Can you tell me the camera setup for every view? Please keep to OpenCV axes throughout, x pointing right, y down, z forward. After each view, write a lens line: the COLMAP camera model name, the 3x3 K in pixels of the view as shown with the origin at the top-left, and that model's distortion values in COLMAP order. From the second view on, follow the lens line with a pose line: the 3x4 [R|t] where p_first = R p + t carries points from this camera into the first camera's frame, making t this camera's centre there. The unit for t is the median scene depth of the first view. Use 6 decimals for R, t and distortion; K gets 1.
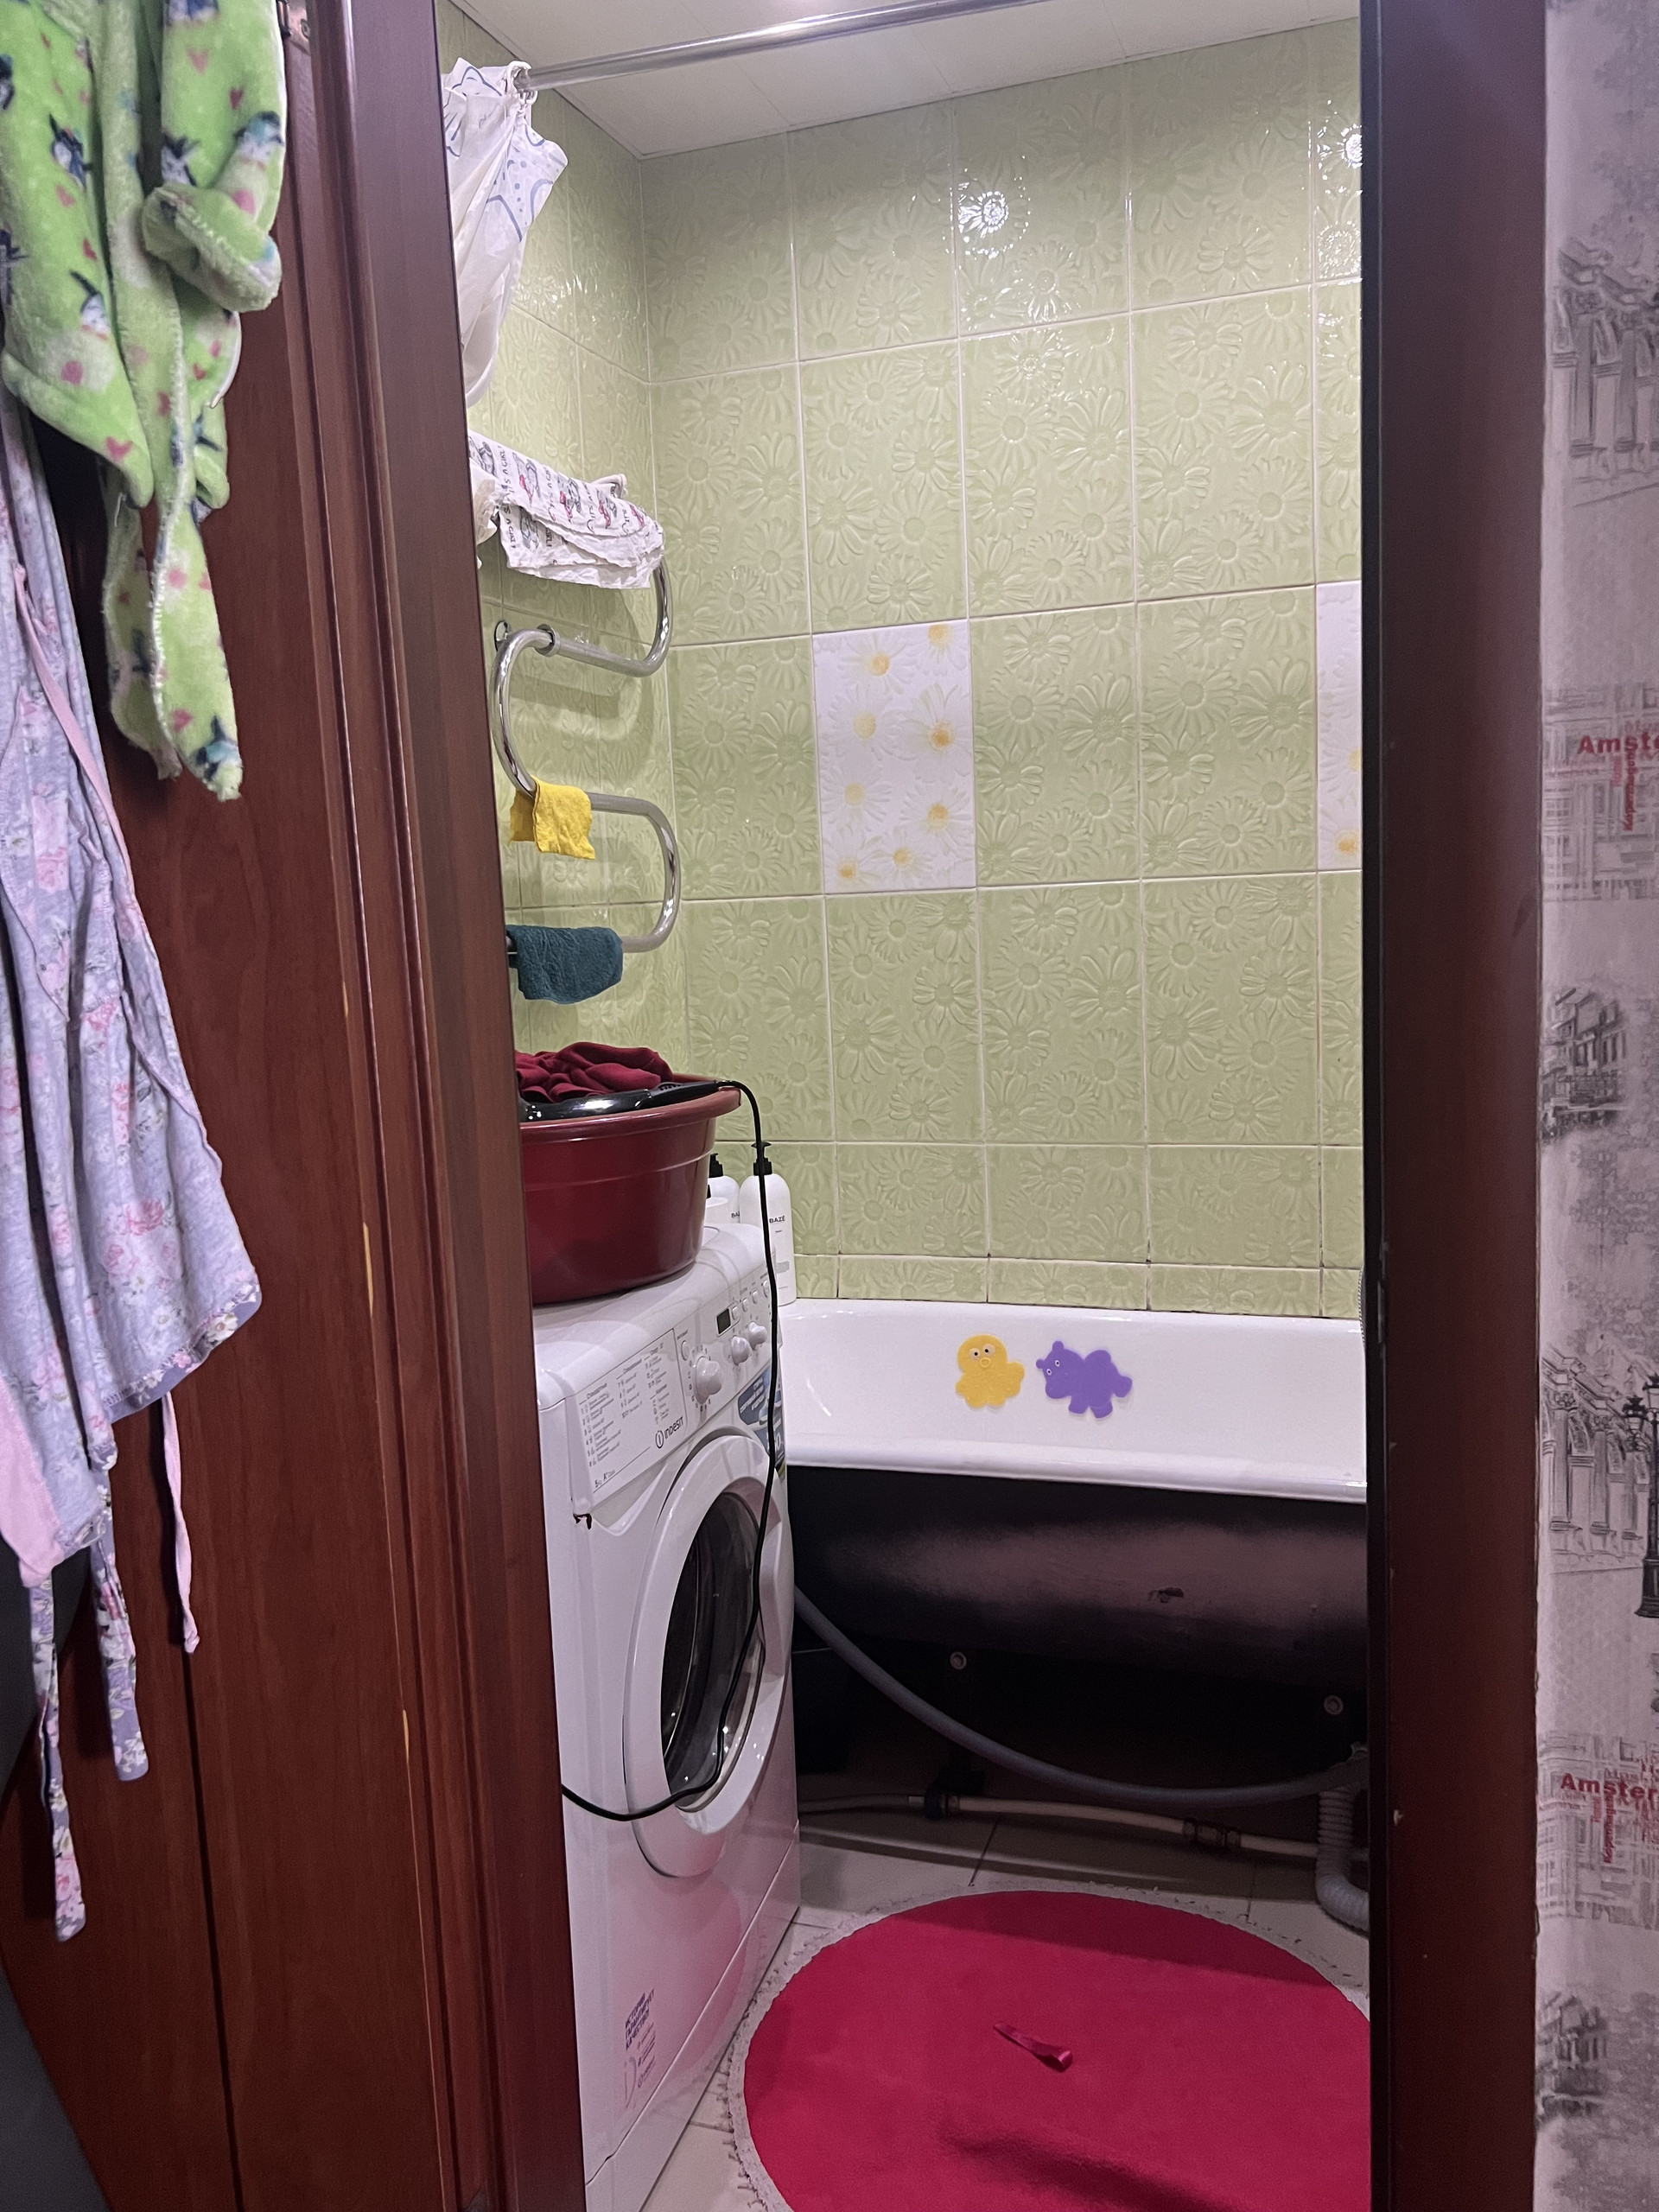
lens RADIAL K [[1685.0, 0, 838.4], [0, 1685.0, 1107.7], [0, 0, 1]] dist [0.100213, -0.160060]
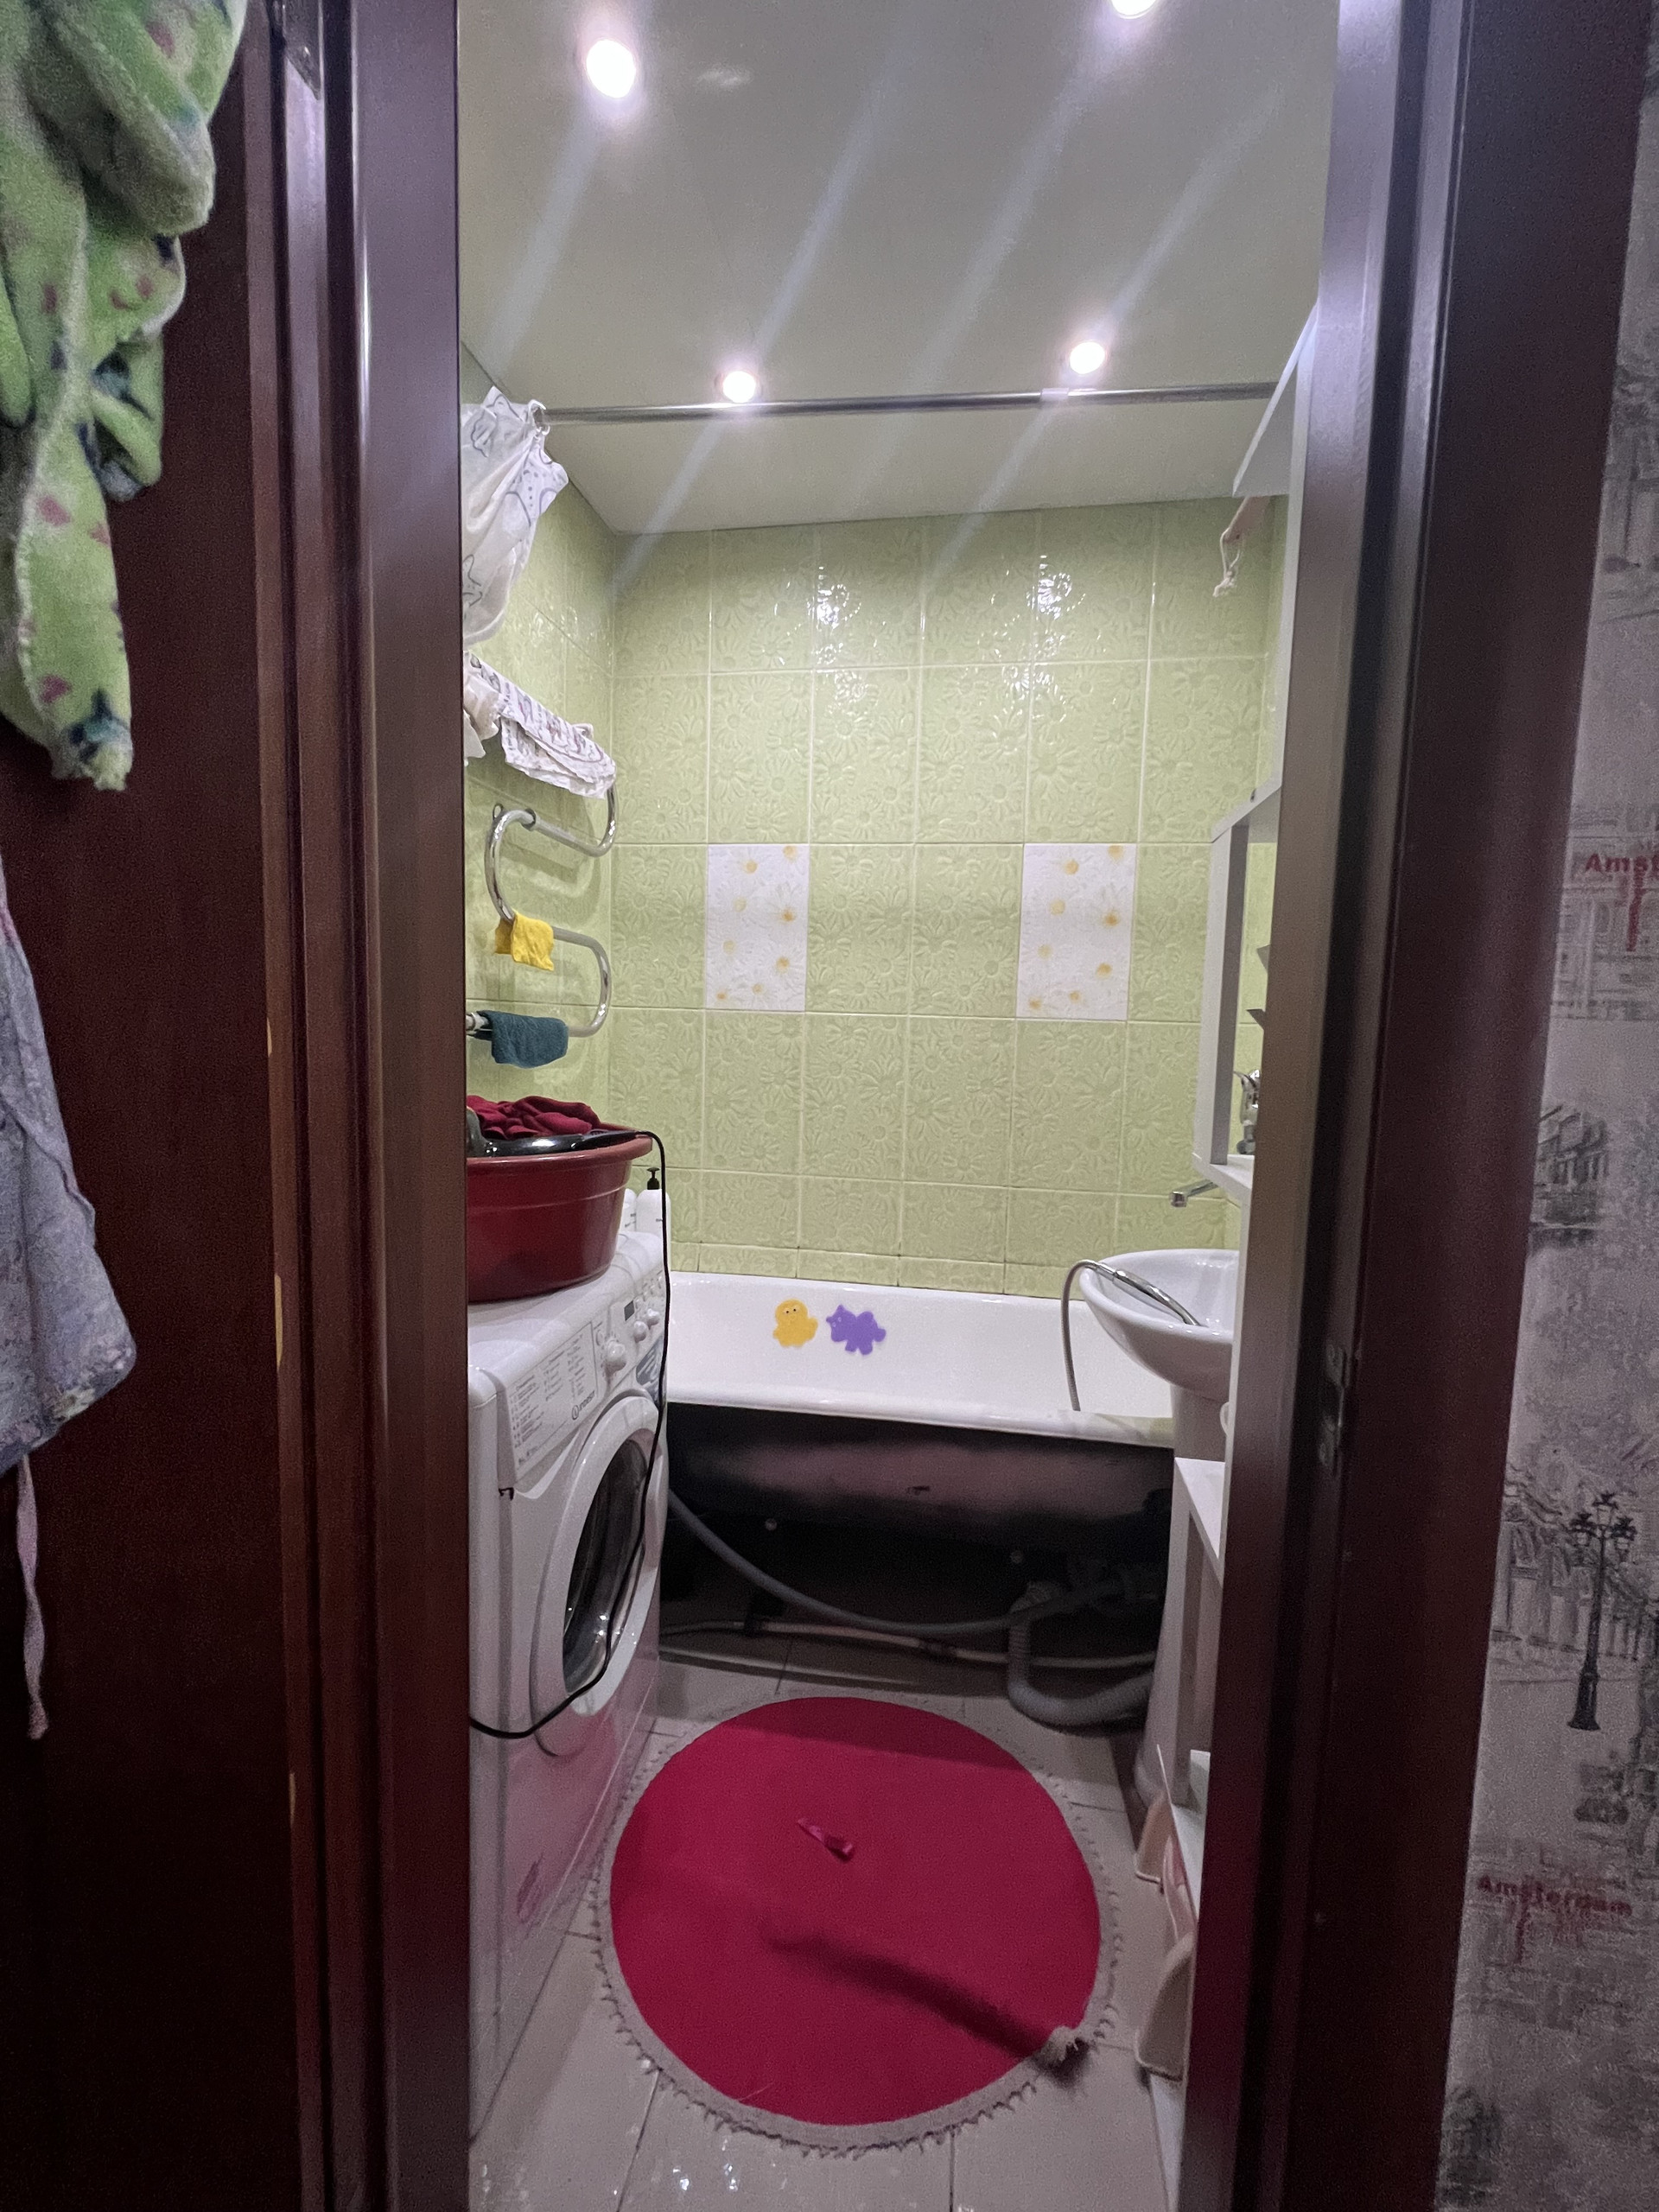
lens RADIAL K [[882.5, 0, 830.9], [0, 882.5, 1099.6], [0, 0, 1]] dist [-0.000107, 0.000126]
pose [[0.984231, 0.059352, 0.166635, -0.032467], [-0.051452, 0.997355, -0.051338, -0.010775], [-0.169241, 0.041955, 0.984681, 0.242100]]
